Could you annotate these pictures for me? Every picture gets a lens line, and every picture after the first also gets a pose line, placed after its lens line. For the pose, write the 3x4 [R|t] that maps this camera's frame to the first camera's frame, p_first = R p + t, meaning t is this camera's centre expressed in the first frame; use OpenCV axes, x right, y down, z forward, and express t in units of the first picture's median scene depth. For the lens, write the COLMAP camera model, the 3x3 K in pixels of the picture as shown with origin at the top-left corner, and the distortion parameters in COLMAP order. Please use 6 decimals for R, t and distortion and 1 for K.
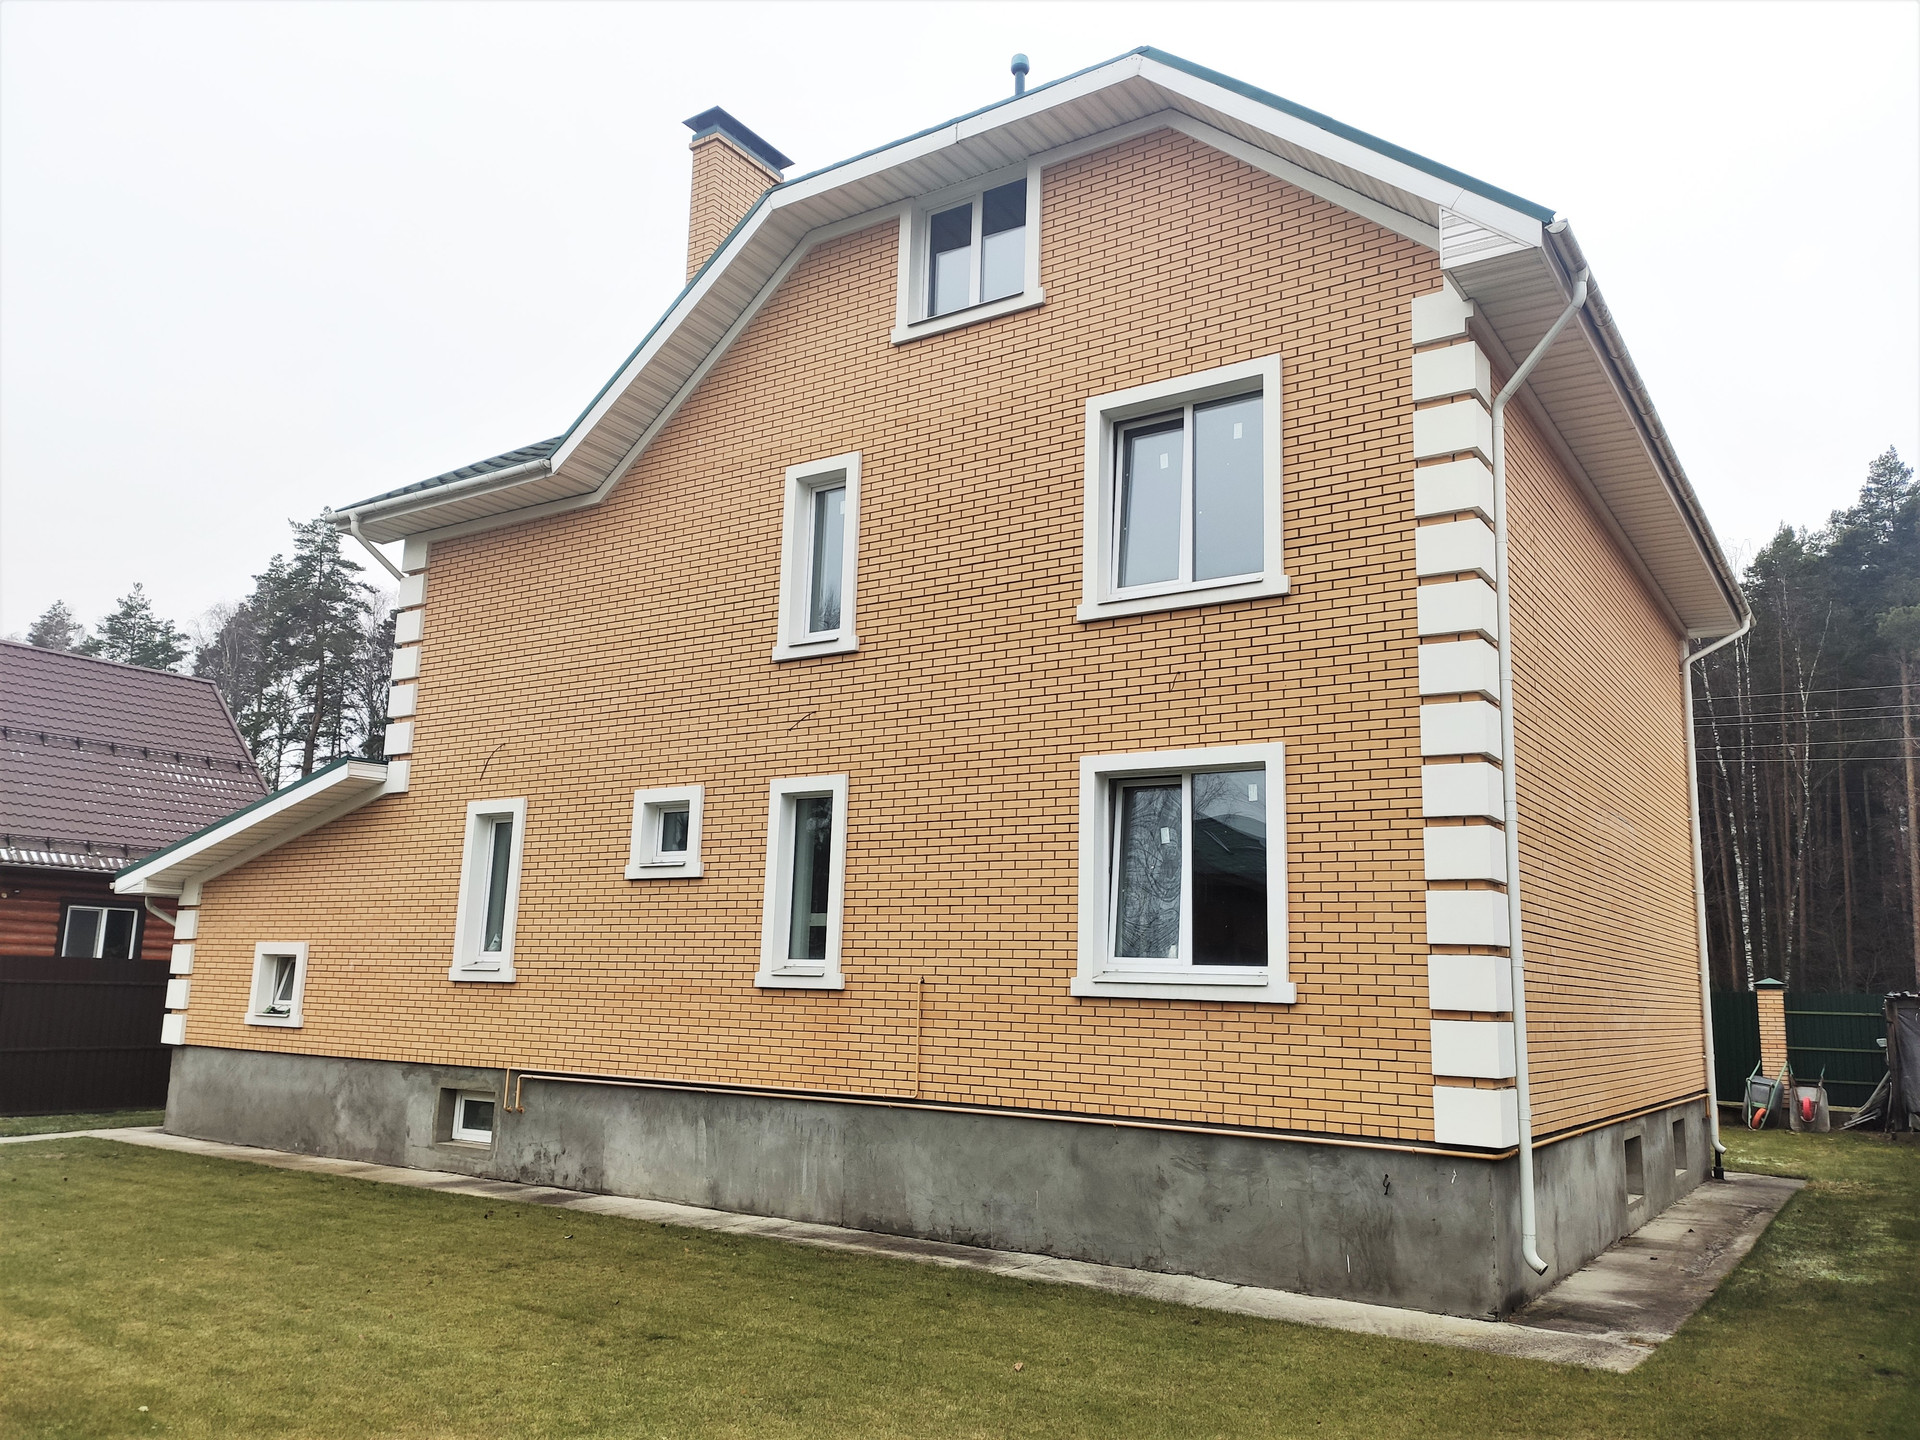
lens RADIAL K [[1426.2, 0, 1066.7], [0, 1426.2, 731.3], [0, 0, 1]] dist [0.050231, -0.063335]
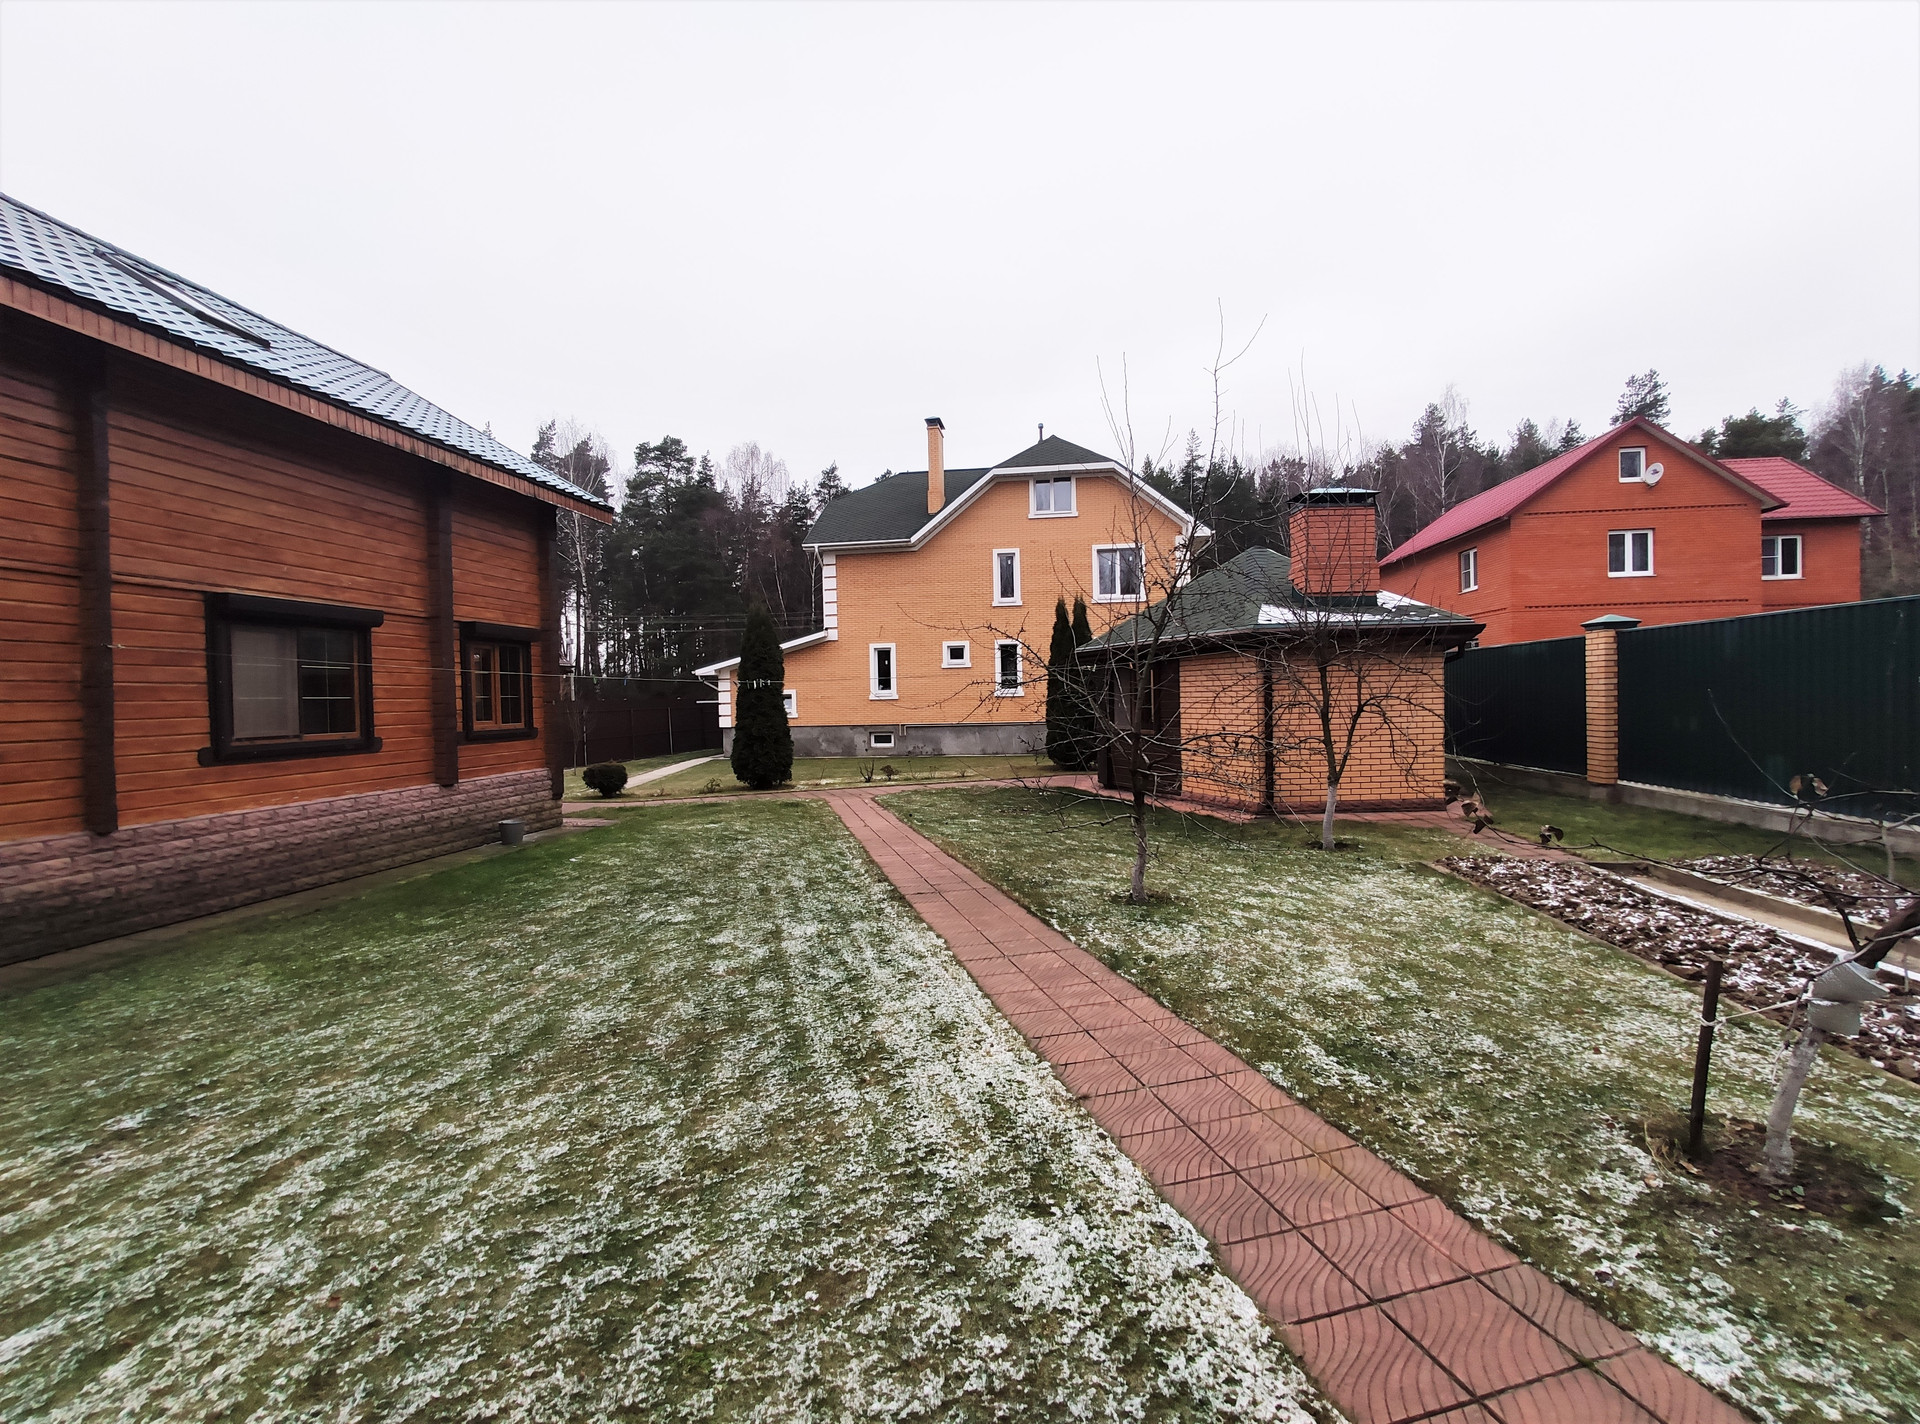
lens RADIAL K [[831.6, 0, 960.9], [0, 831.6, 711.5], [0, 0, 1]] dist [-0.021093, 0.007638]
pose [[0.890804, -0.058290, 0.450633, -1.281025], [-0.035188, 0.979910, 0.196312, -0.205273], [-0.453023, -0.190733, 0.870857, -0.855763]]
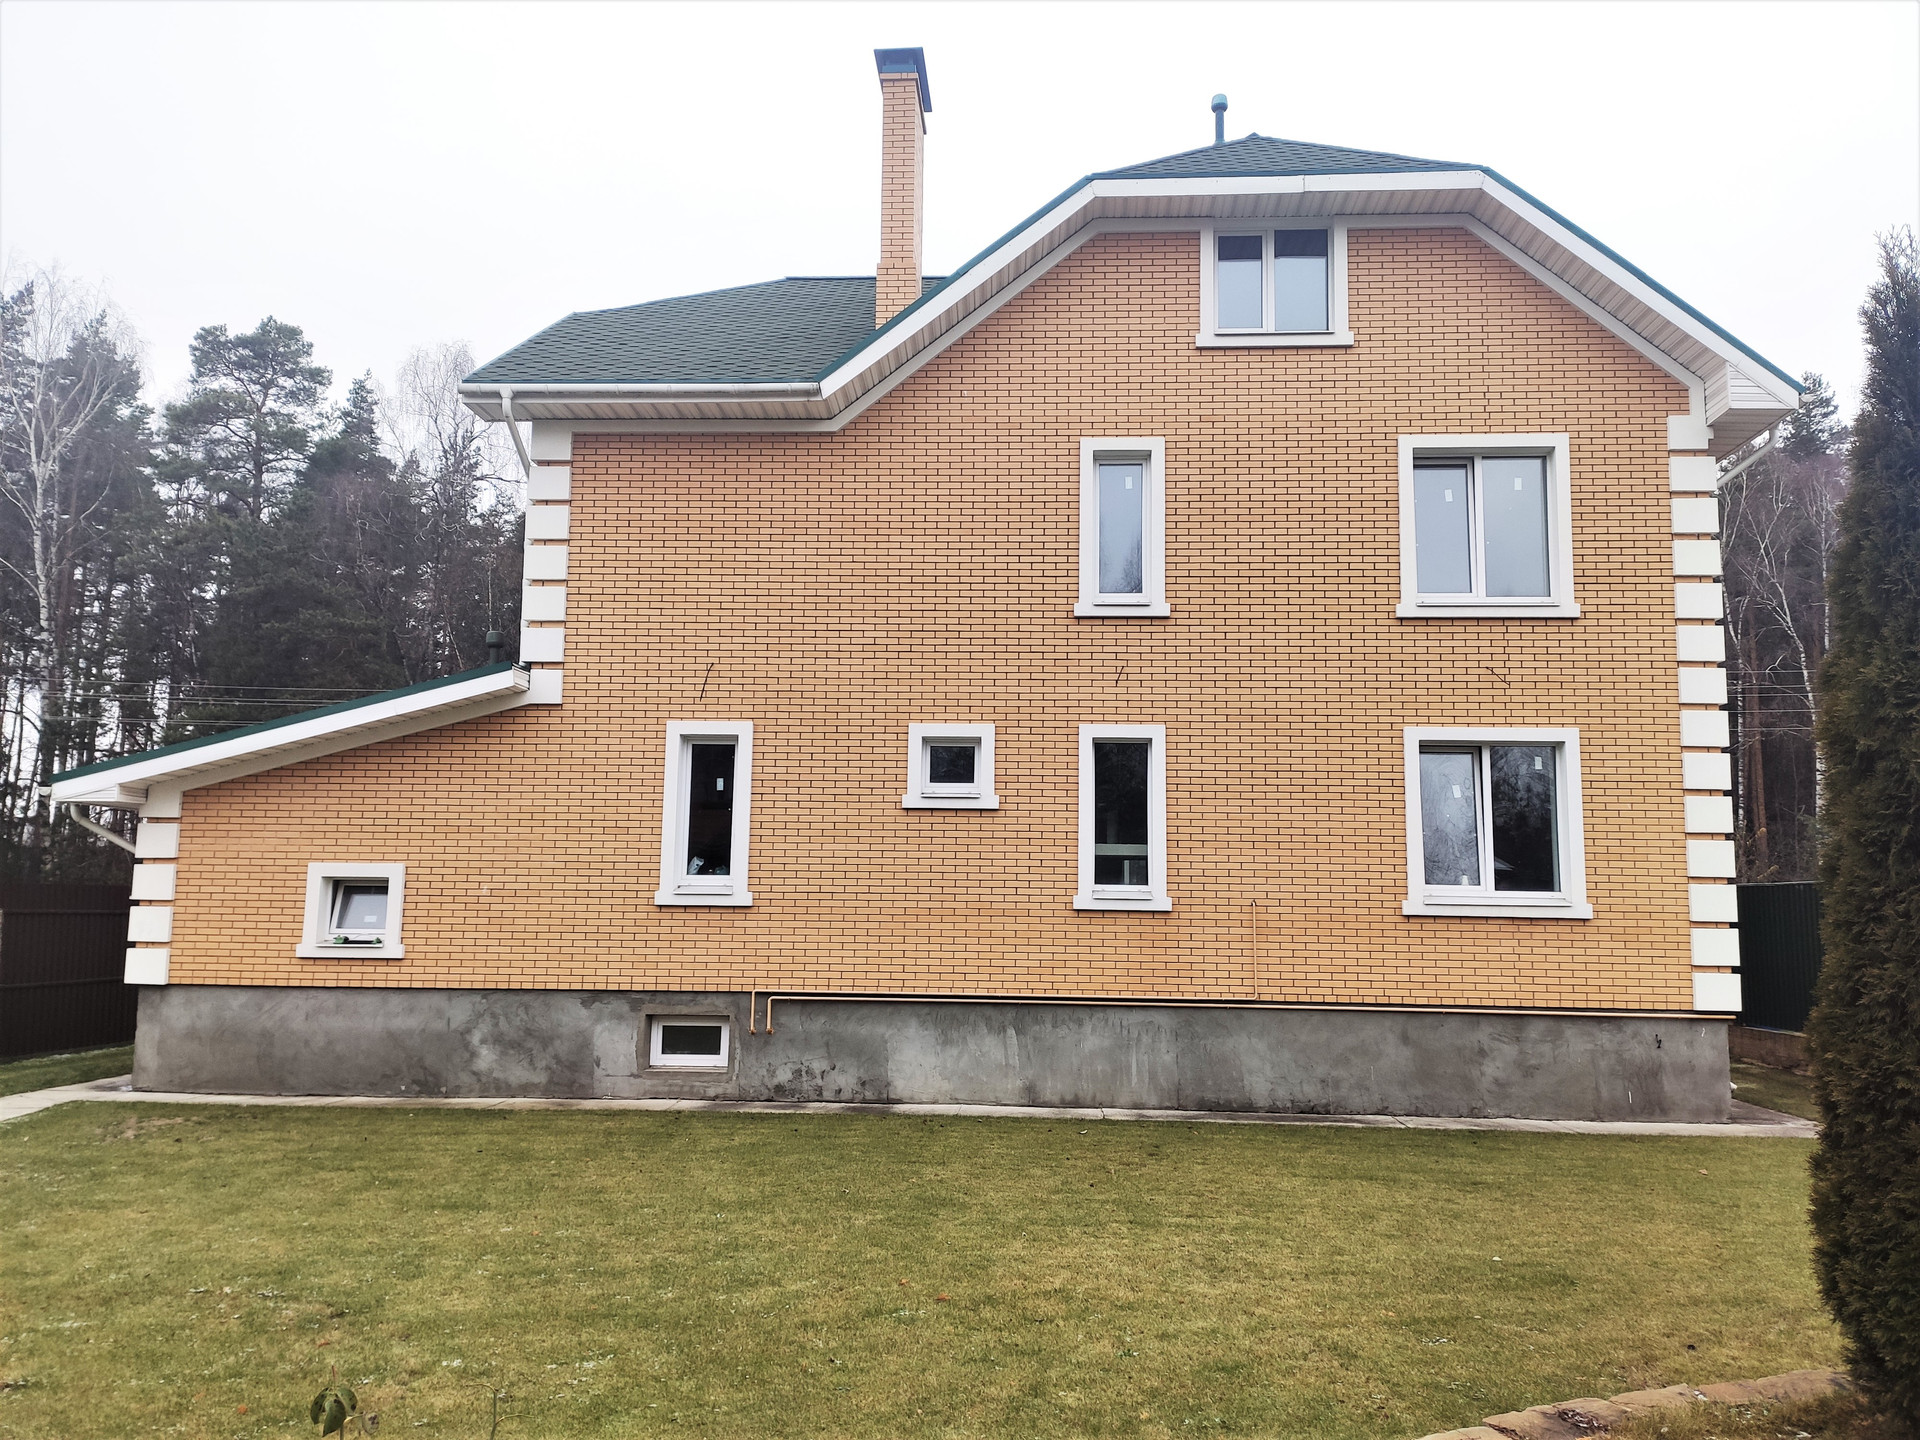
lens RADIAL K [[1426.2, 0, 931.0], [0, 1426.2, 730.6], [0, 0, 1]] dist [0.050231, -0.063335]
pose [[0.866385, 0.046591, 0.497198, -0.882986], [-0.080395, 0.995664, 0.046791, -0.003916], [-0.492862, -0.080511, 0.866375, 0.098587]]
